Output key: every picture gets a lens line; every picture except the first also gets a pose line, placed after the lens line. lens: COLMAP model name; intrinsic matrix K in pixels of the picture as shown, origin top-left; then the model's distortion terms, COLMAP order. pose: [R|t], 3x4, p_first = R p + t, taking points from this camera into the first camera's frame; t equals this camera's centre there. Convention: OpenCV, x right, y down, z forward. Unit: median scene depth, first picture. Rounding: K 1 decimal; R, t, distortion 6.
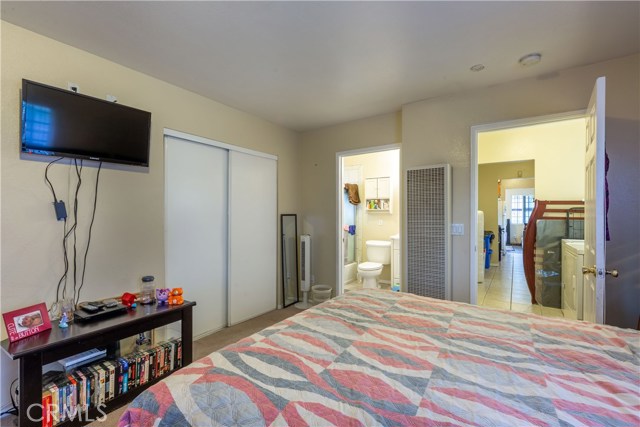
lens RADIAL K [[288.5, 0, 320.0], [0, 288.5, 213.5], [0, 0, 1]] dist [0.002440, 0.000163]
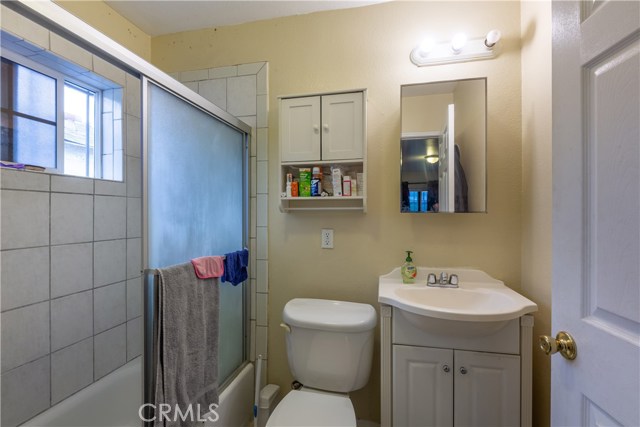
lens RADIAL K [[288.5, 0, 320.0], [0, 288.5, 213.5], [0, 0, 1]] dist [0.002440, 0.000163]
pose [[0.936482, -0.001359, 0.350714, 0.097842], [0.001371, 0.999999, 0.000213, 0.002065], [-0.350714, 0.000282, 0.936483, 0.768730]]
